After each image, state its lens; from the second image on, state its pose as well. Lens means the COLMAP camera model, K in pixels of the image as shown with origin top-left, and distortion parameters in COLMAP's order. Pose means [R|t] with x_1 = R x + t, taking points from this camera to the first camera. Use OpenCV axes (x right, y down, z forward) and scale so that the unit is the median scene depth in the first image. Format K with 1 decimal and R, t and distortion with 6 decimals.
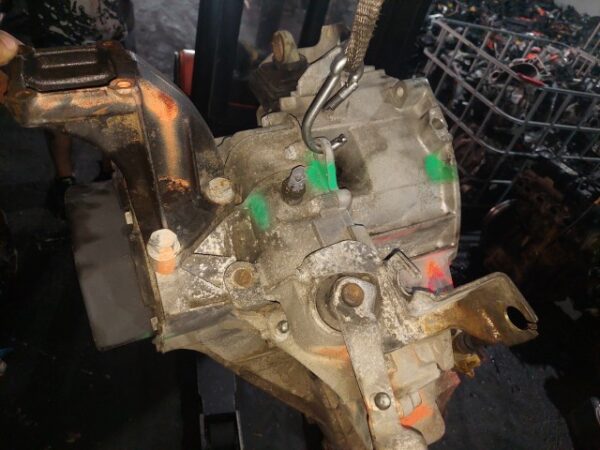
lens RADIAL K [[446.9, 0, 295.3], [0, 446.9, 226.0], [0, 0, 1]] dist [0.053245, -0.009865]
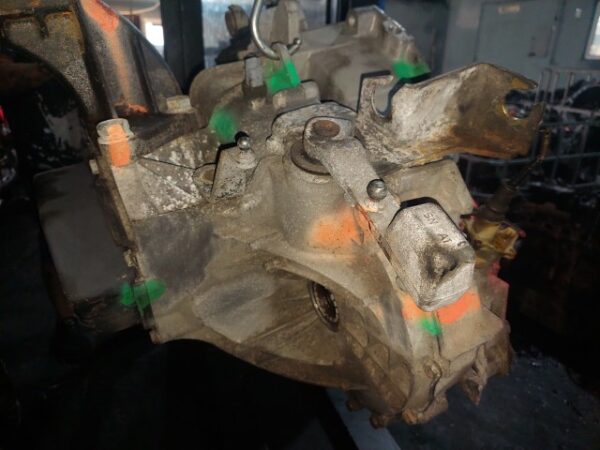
lens RADIAL K [[446.9, 0, 299.0], [0, 446.9, 230.6], [0, 0, 1]] dist [0.053245, -0.009865]
pose [[0.968720, -0.247894, 0.011392, 0.011667], [0.242409, 0.935467, -0.257174, 0.472453], [0.053095, 0.251892, 0.966298, 0.156673]]
